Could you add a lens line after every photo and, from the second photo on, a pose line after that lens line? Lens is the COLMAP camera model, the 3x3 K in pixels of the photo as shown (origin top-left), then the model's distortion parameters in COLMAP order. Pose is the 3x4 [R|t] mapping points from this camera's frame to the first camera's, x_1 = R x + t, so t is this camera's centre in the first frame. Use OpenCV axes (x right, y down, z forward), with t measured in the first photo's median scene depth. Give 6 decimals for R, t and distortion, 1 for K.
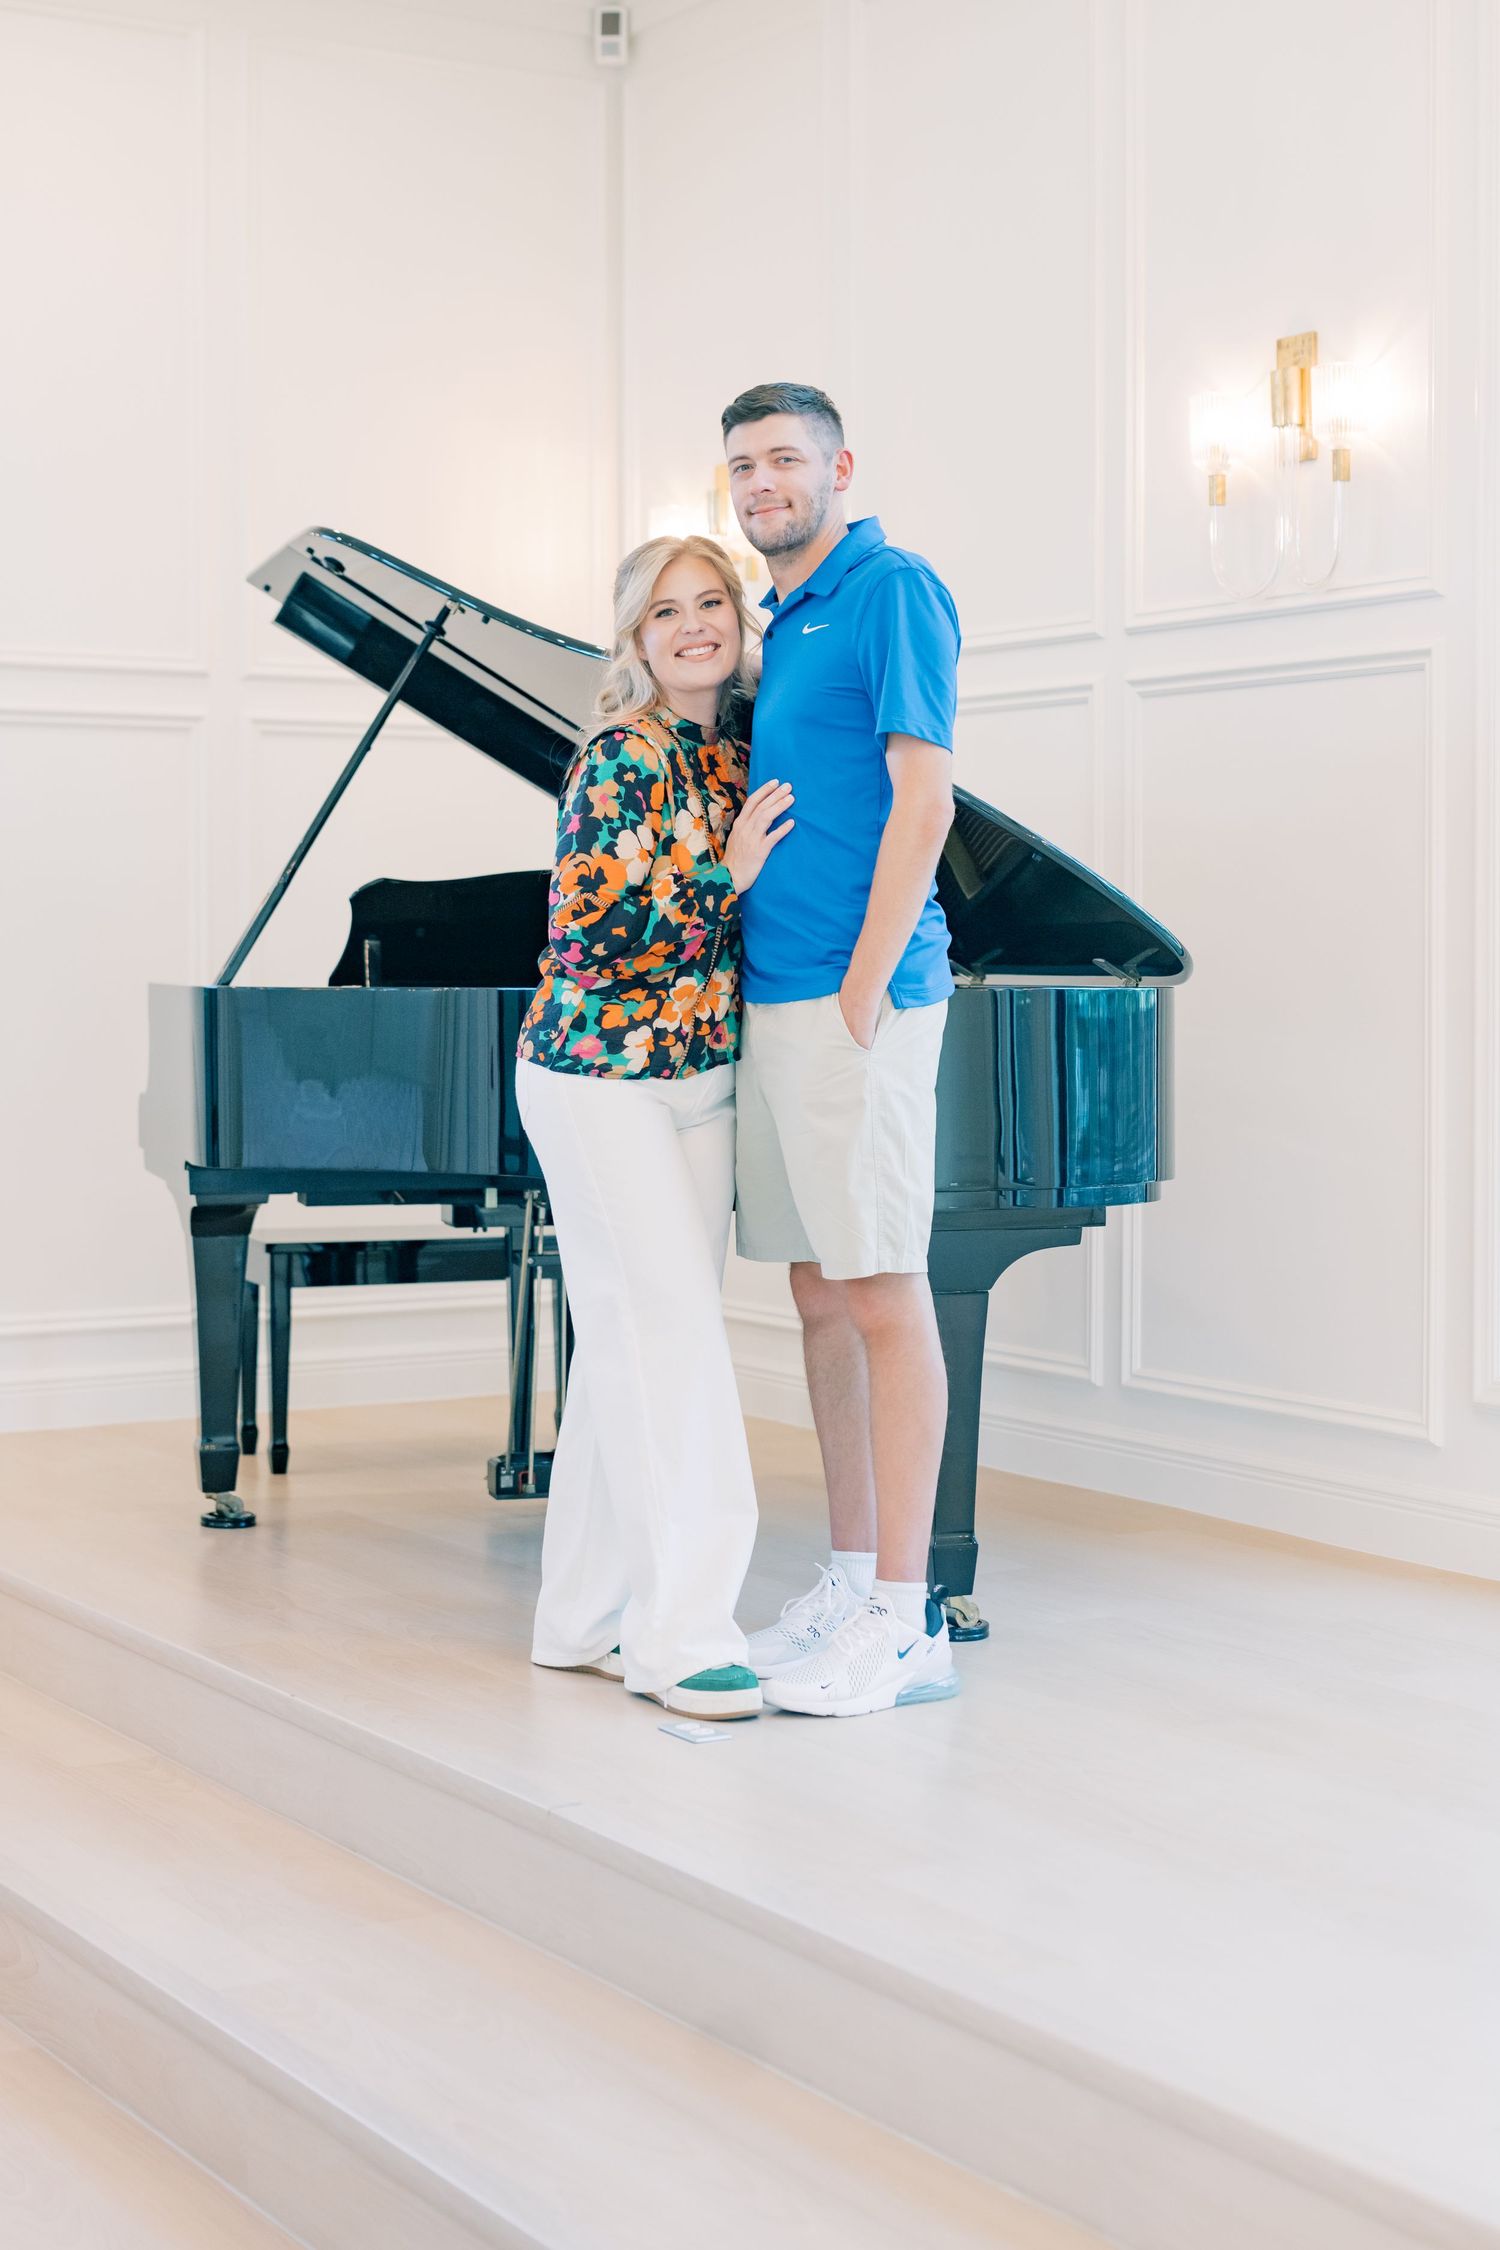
lens RADIAL K [[3236.9, 0, 748.8], [0, 3236.9, 1012.3], [0, 0, 1]] dist [-0.002717, 0.044814]
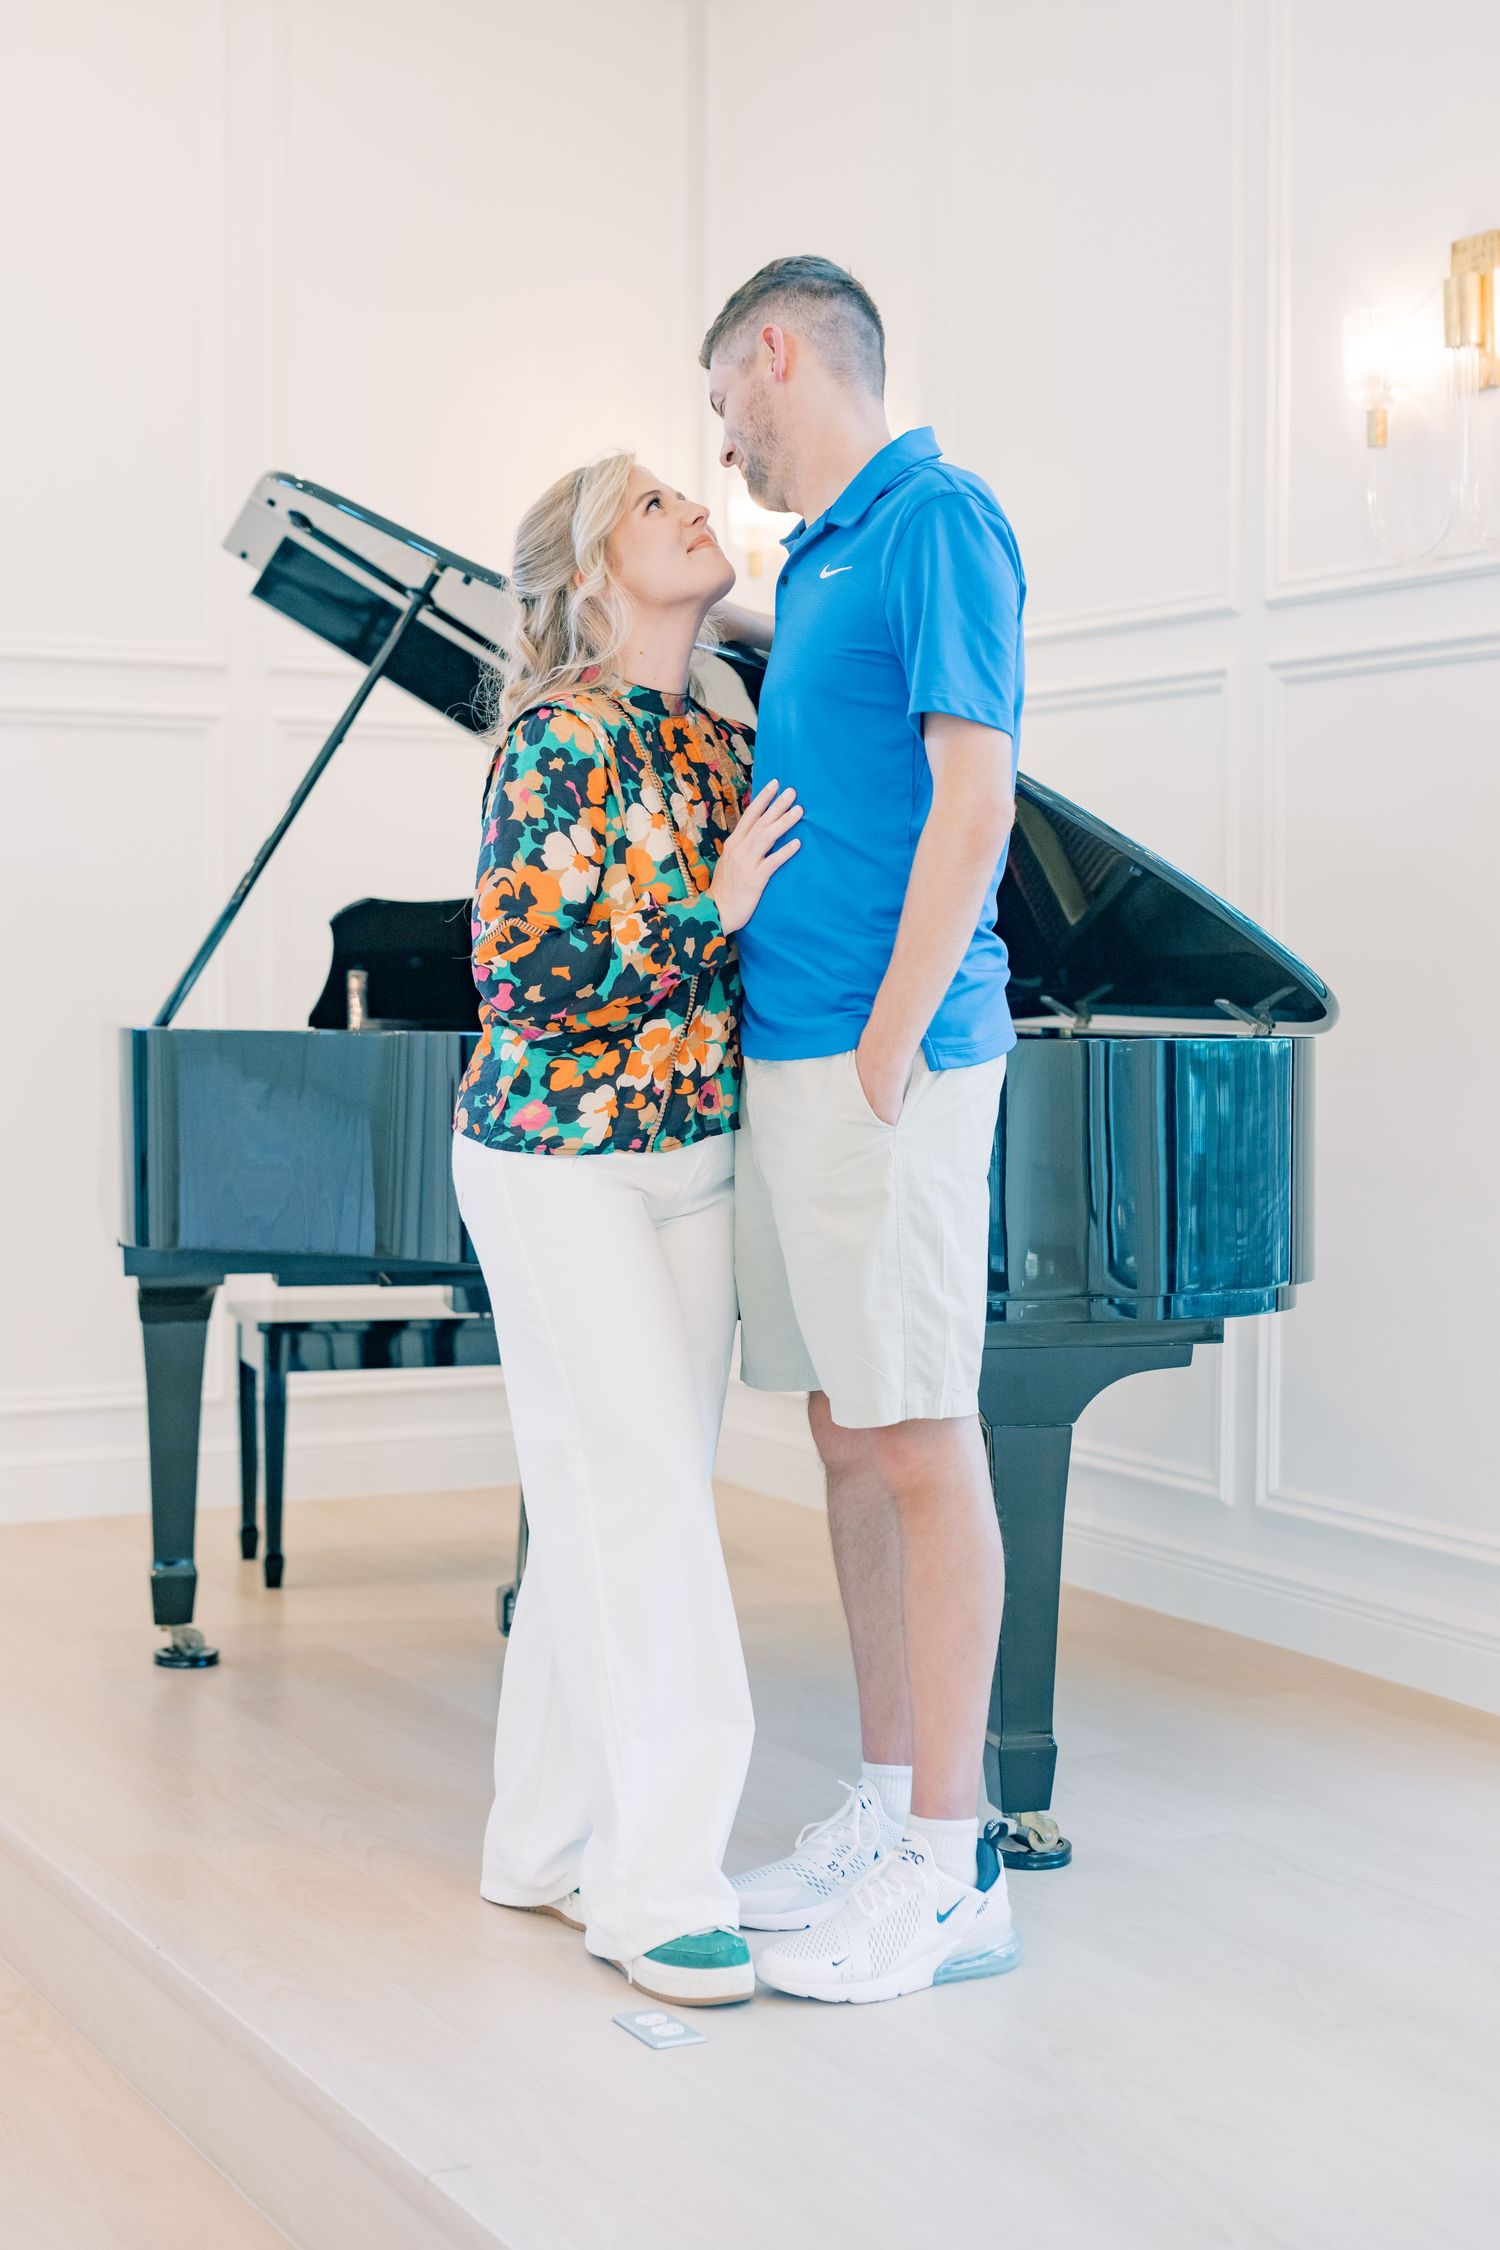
lens RADIAL K [[3093.0, 0, 750.4], [0, 3093.0, 1034.6], [0, 0, 1]] dist [0.174111, -1.002543]
pose [[0.998205, 0.005588, -0.059622, 0.042762], [-0.005505, 0.999984, 0.001542, -0.009624], [0.059629, -0.001211, 0.998220, 0.253522]]
